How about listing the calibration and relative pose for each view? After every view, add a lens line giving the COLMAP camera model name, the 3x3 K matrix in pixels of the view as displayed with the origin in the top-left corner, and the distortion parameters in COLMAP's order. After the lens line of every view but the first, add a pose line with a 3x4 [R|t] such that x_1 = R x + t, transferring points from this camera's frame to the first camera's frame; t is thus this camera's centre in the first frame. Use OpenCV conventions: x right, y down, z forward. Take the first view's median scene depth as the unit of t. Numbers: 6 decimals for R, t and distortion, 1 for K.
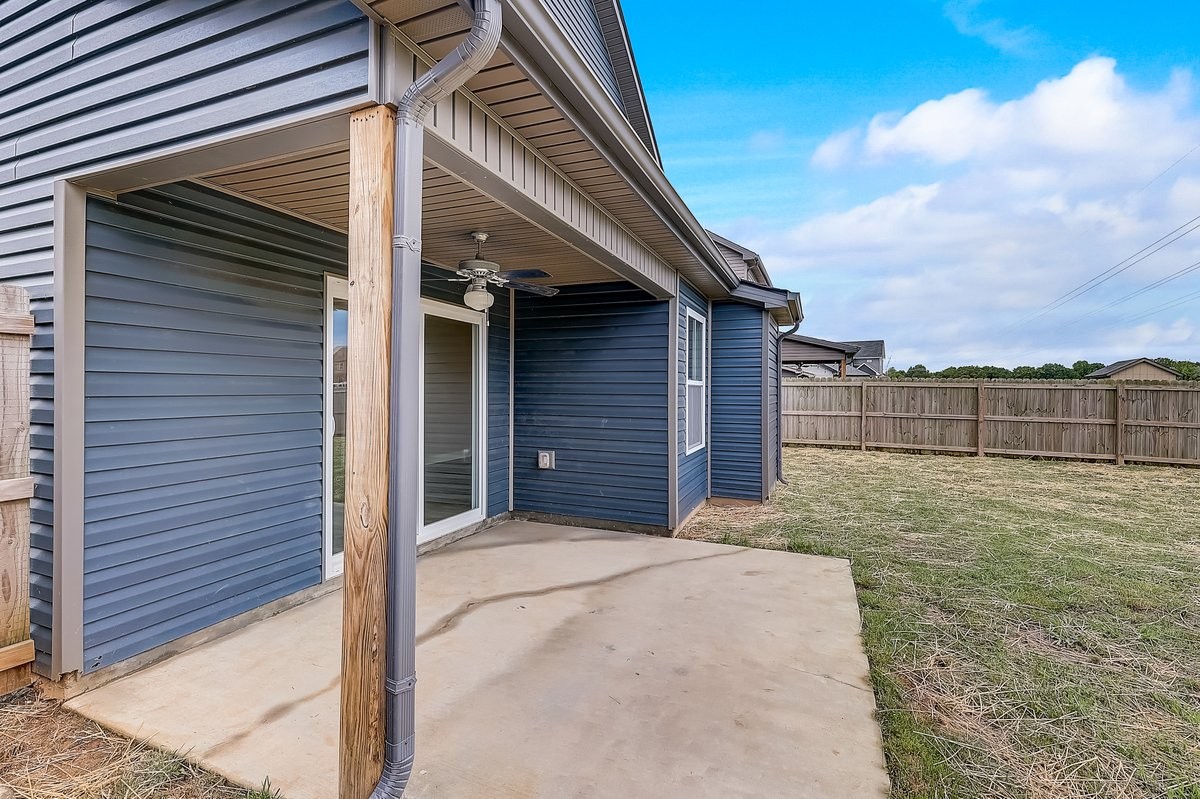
lens RADIAL K [[522.8, 0, 616.8], [0, 522.8, 376.7], [0, 0, 1]] dist [0.005226, 0.000752]
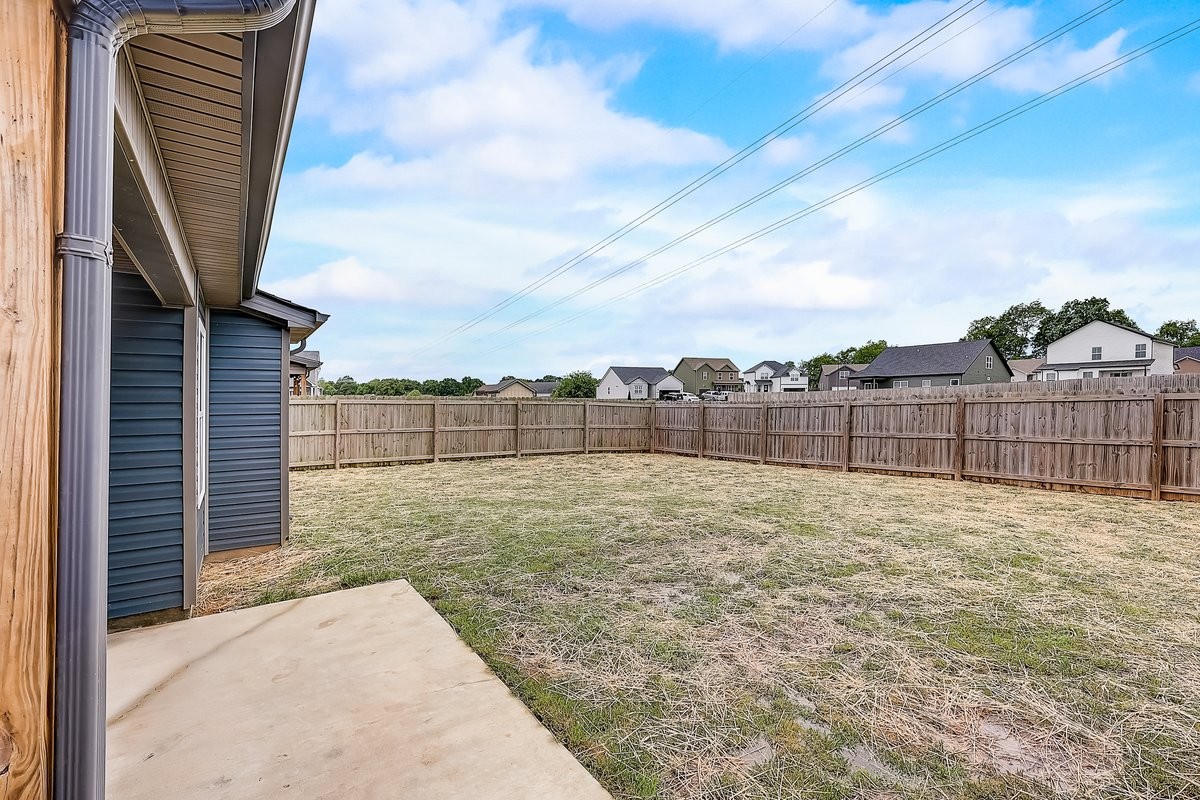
lens RADIAL K [[522.8, 0, 605.1], [0, 522.8, 402.9], [0, 0, 1]] dist [0.005226, 0.000752]
pose [[0.553315, -0.012949, 0.832872, -0.173140], [-0.012597, 0.999635, 0.023911, -0.032313], [-0.832877, -0.023722, 0.552950, 0.060603]]
